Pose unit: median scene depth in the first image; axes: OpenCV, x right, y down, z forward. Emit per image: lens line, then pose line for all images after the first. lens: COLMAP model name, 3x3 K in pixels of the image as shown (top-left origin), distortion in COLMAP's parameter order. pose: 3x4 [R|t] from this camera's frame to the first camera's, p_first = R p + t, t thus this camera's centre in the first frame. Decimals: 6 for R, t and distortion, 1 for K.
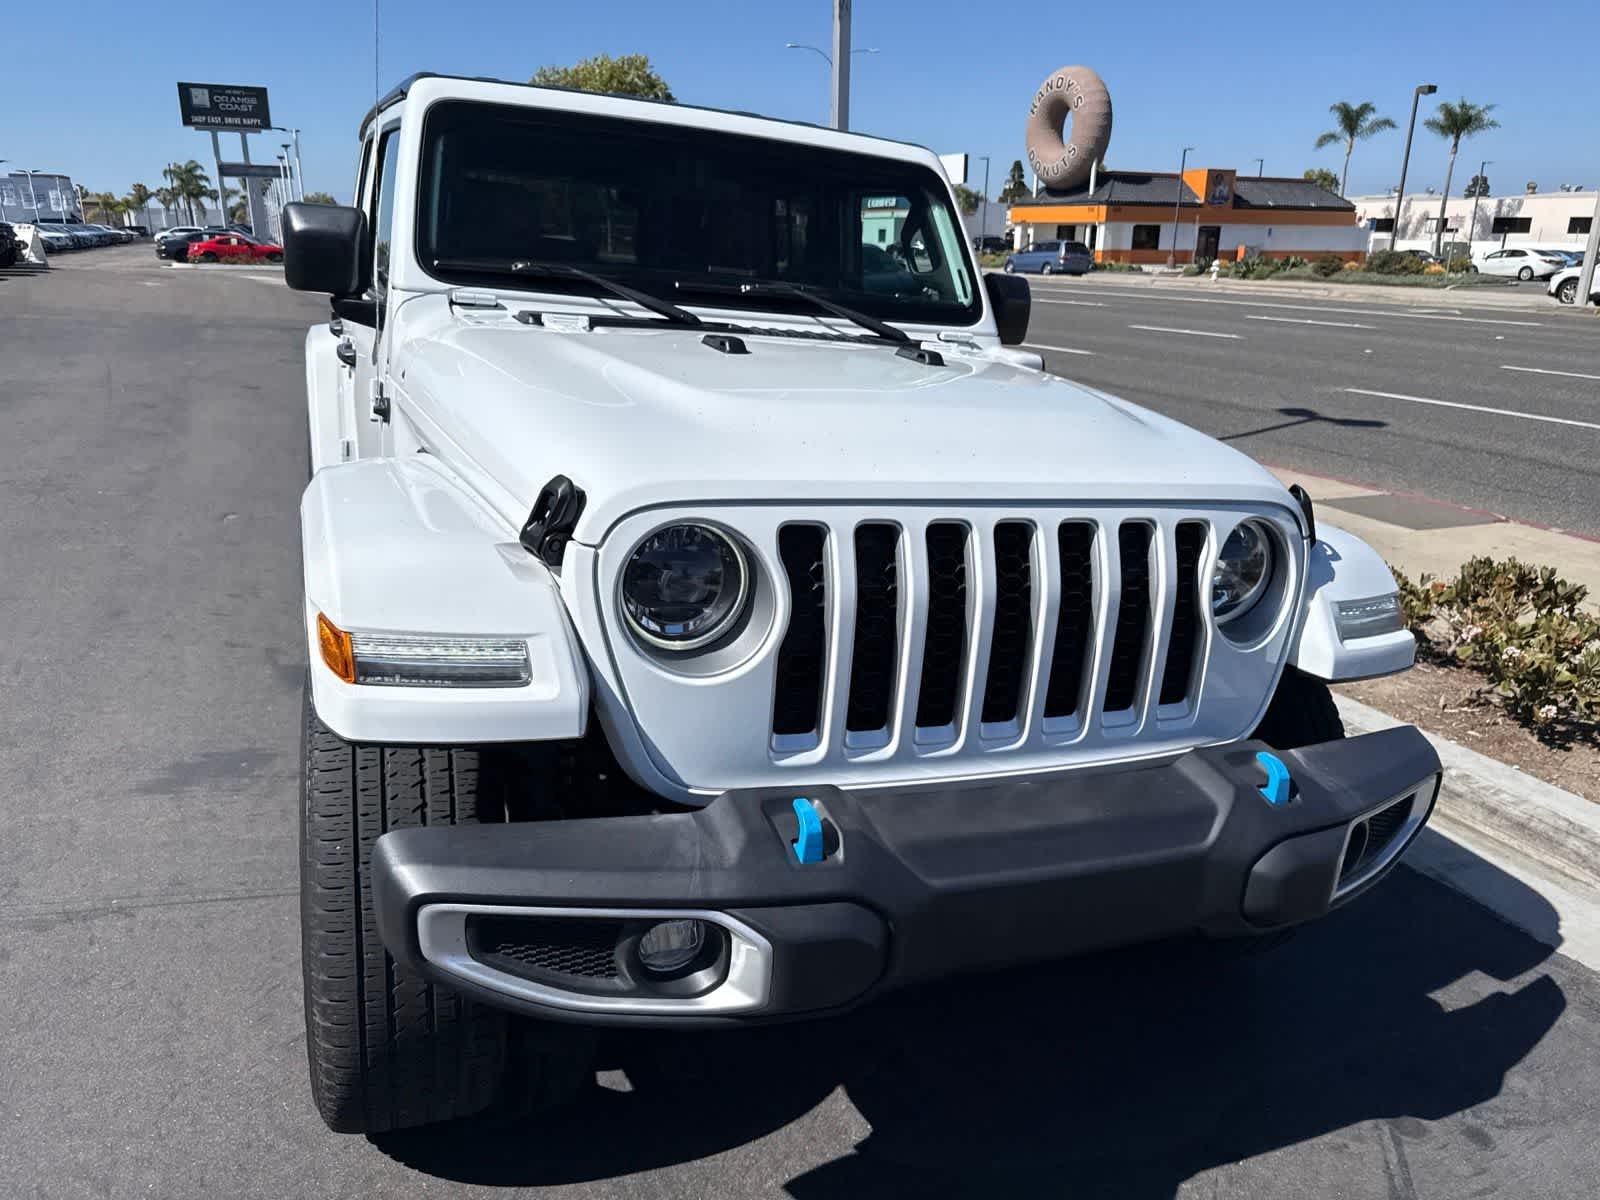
lens RADIAL K [[1131.3, 0, 812.2], [0, 1131.3, 607.6], [0, 0, 1]] dist [0.021914, -0.026688]
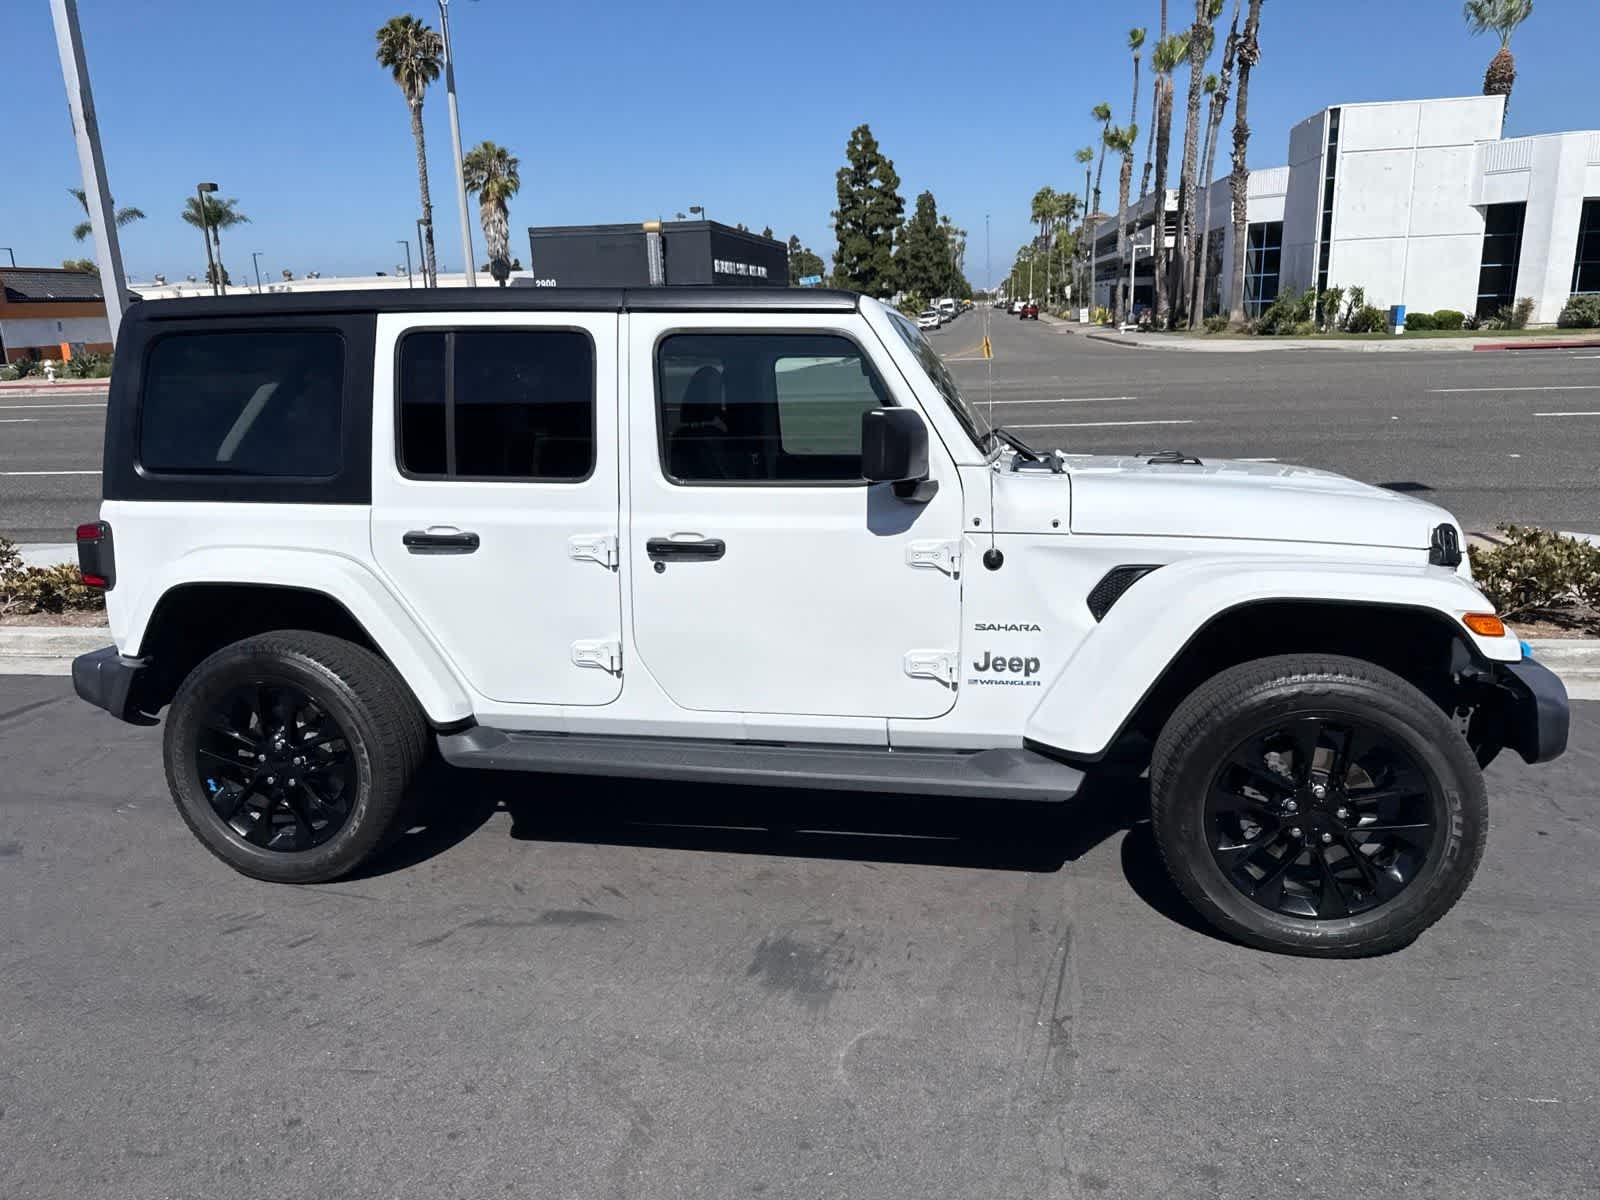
lens RADIAL K [[1131.3, 0, 806.6], [0, 1131.3, 609.0], [0, 0, 1]] dist [0.021914, -0.026688]
pose [[0.558558, -0.244243, 0.792691, -1.445901], [0.296420, 0.951334, 0.084255, -0.277191], [-0.774692, 0.187908, 0.603773, 0.402196]]
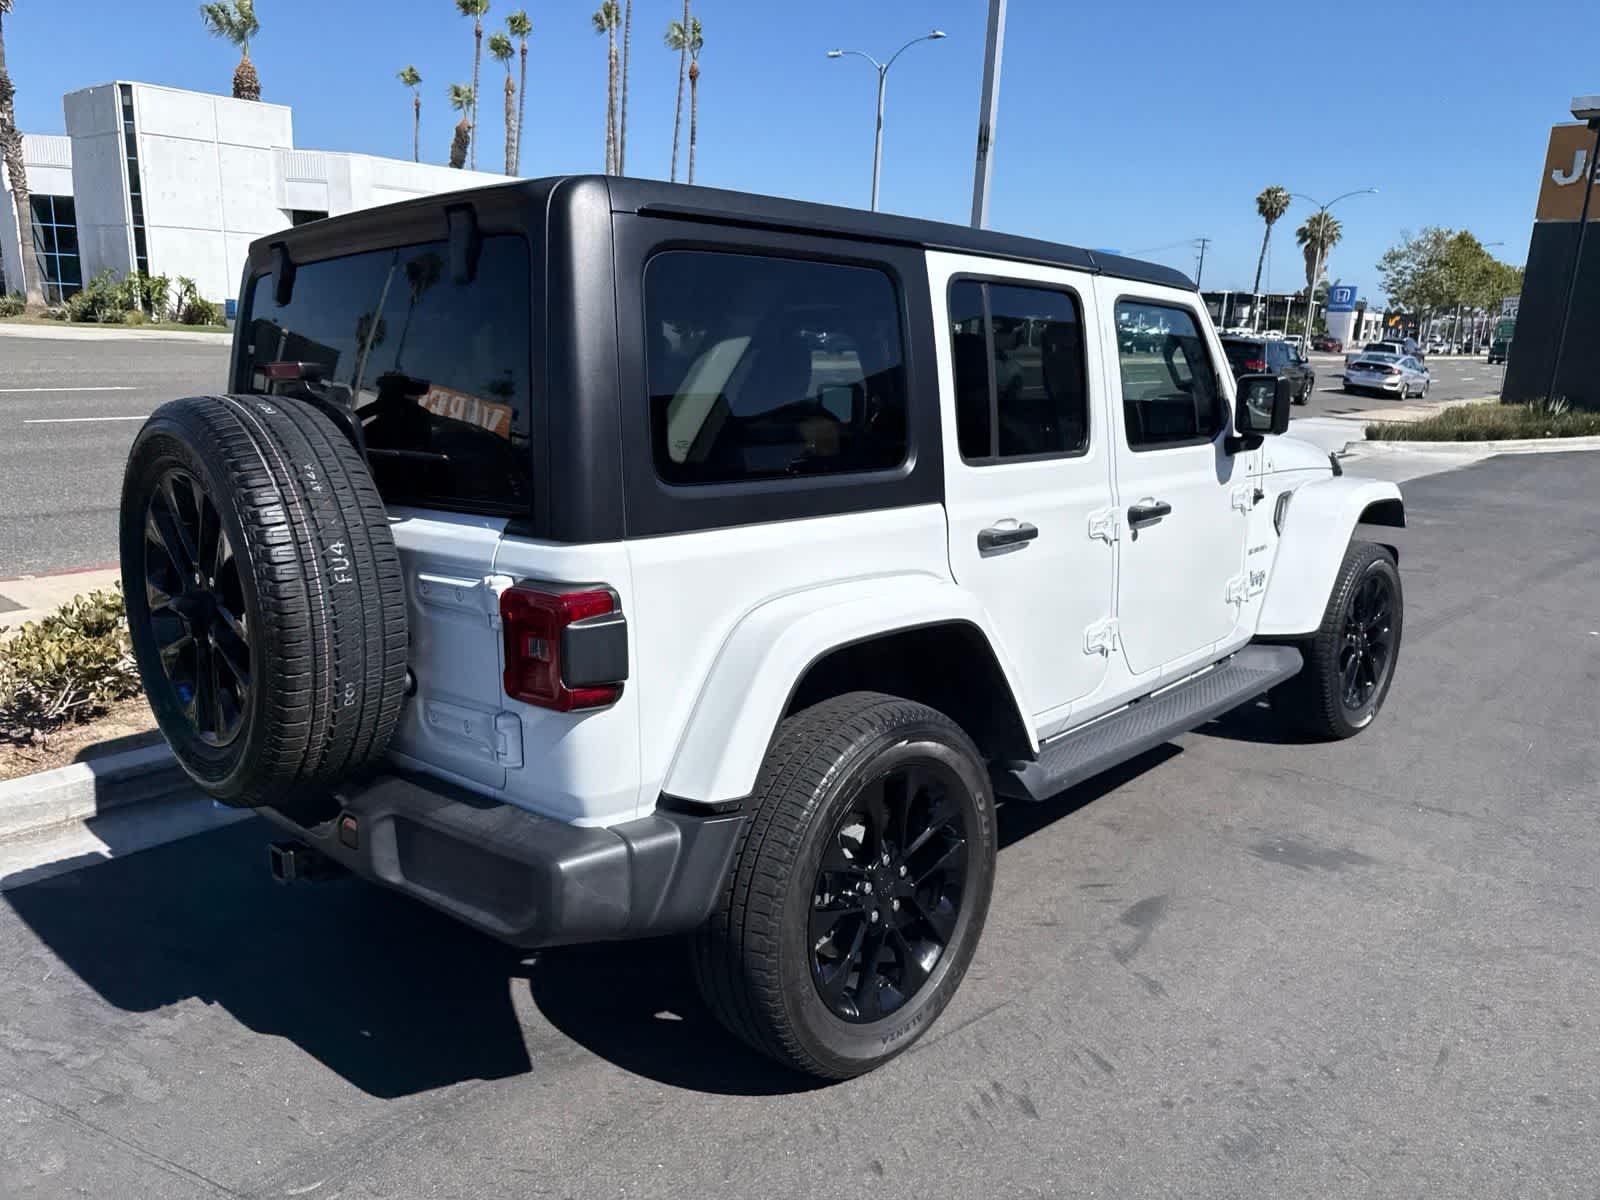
lens RADIAL K [[1131.3, 0, 812.7], [0, 1131.3, 593.2], [0, 0, 1]] dist [0.021914, -0.026688]
pose [[-0.405866, -0.251342, 0.878693, -1.503309], [0.234841, 0.900478, 0.366045, -0.754310], [-0.883246, 0.354918, -0.306448, 2.015753]]
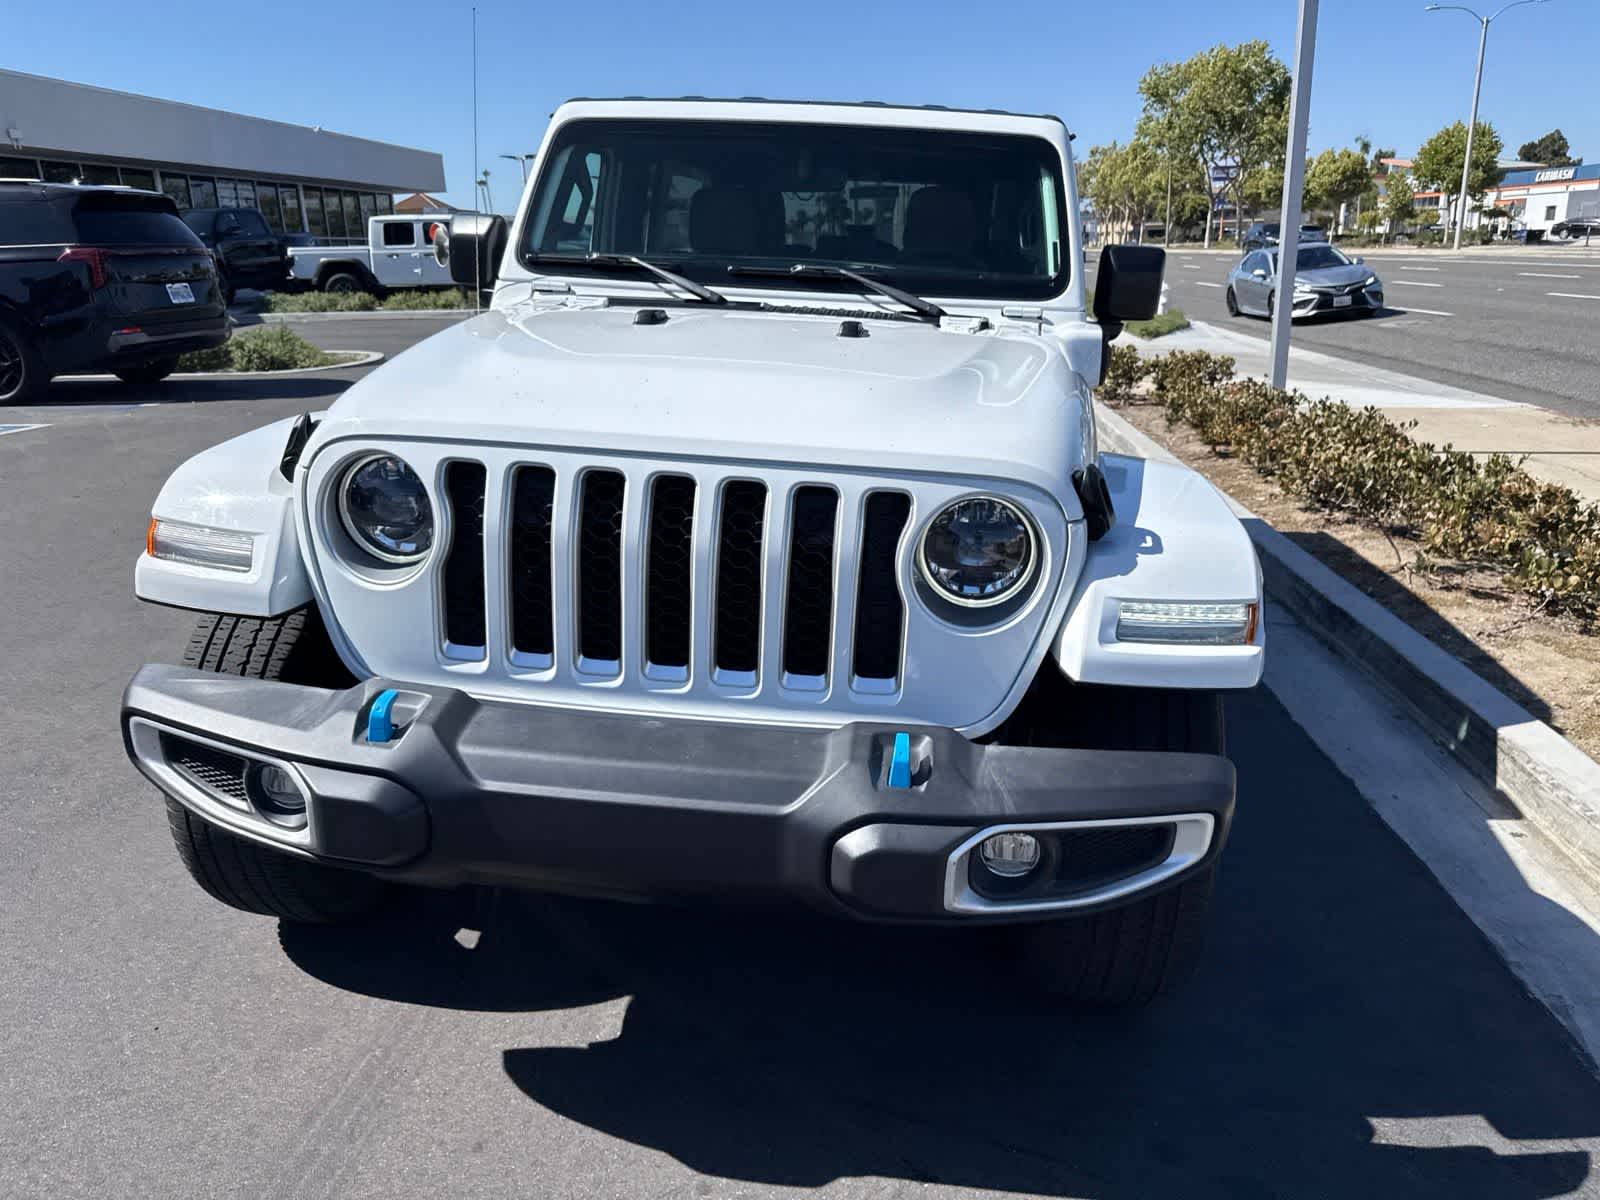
lens RADIAL K [[1131.3, 0, 808.7], [0, 1131.3, 600.0], [0, 0, 1]] dist [0.021914, -0.026688]
pose [[0.873496, 0.103974, -0.475599, 0.518153], [-0.107757, 0.993988, 0.019394, 0.003797], [0.474756, 0.034308, 0.879448, 0.090245]]
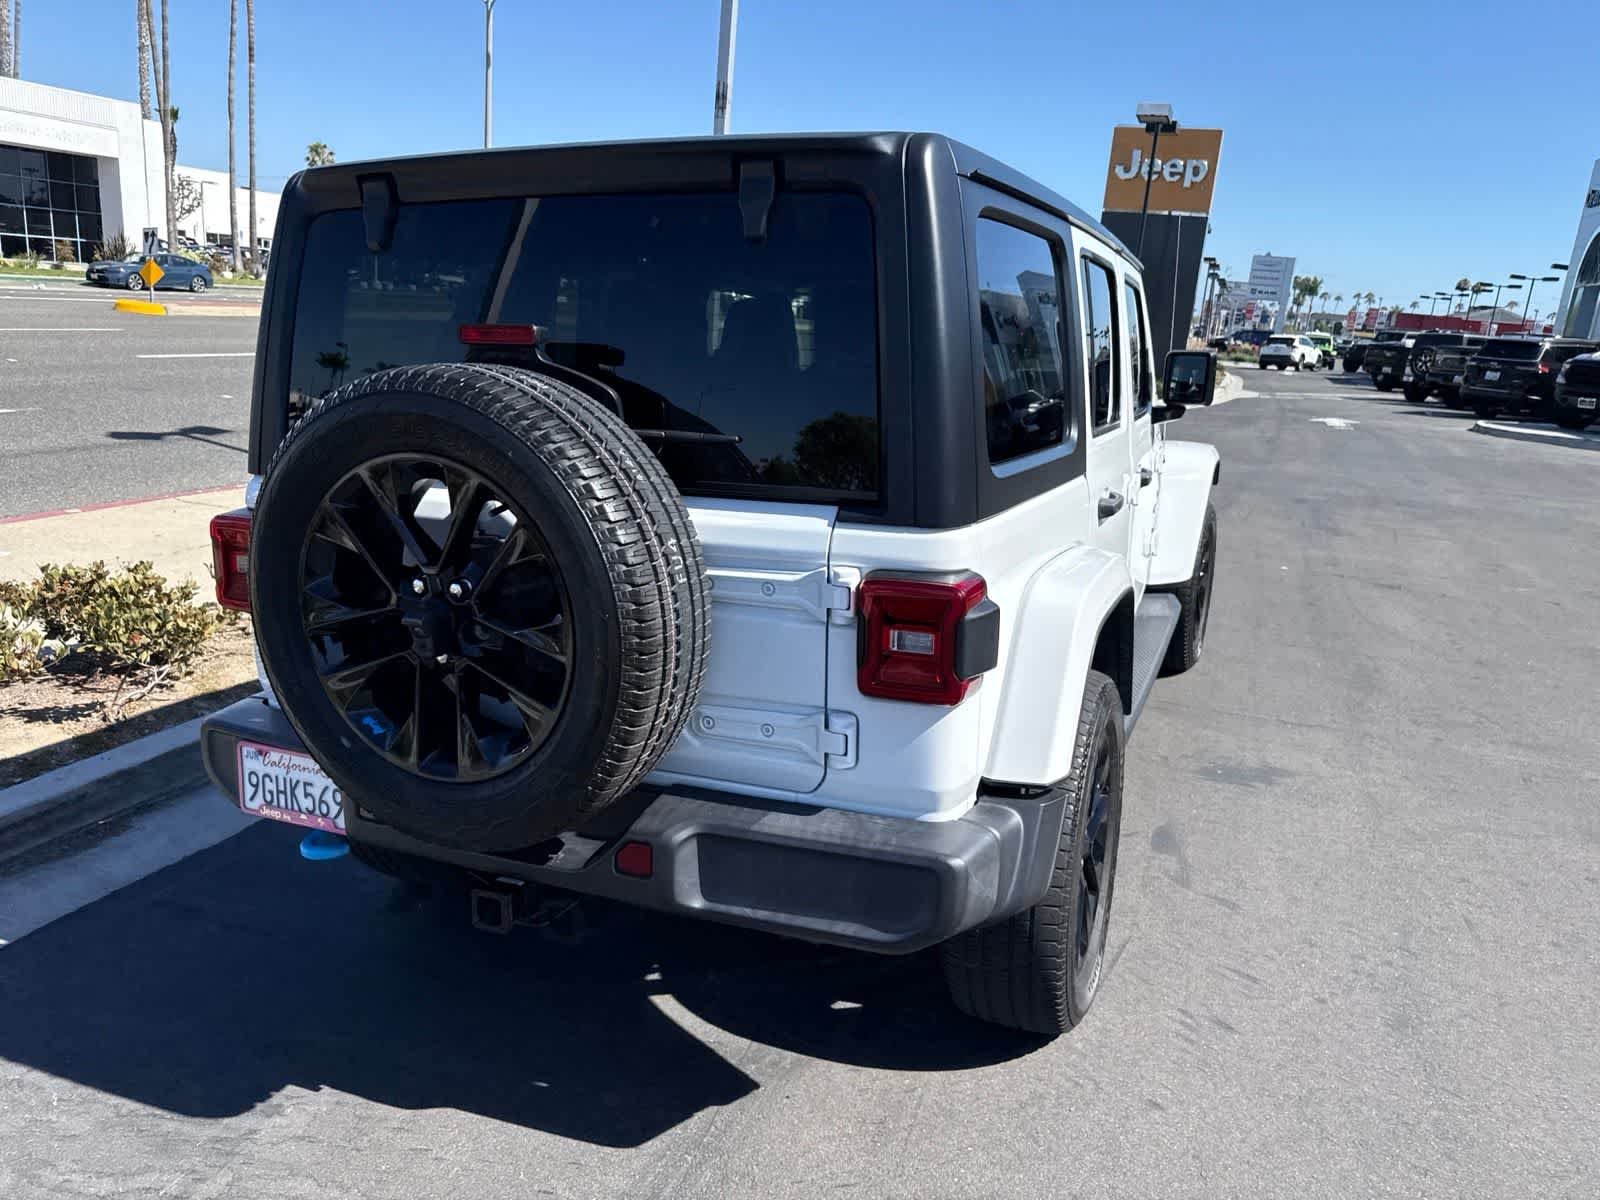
lens RADIAL K [[1131.3, 0, 813.3], [0, 1131.3, 606.5], [0, 0, 1]] dist [0.021914, -0.026688]
pose [[-0.692249, -0.258110, 0.673922, -1.209632], [0.134290, 0.871467, 0.471711, -0.852142], [-0.709054, 0.417043, -0.568610, 2.398878]]
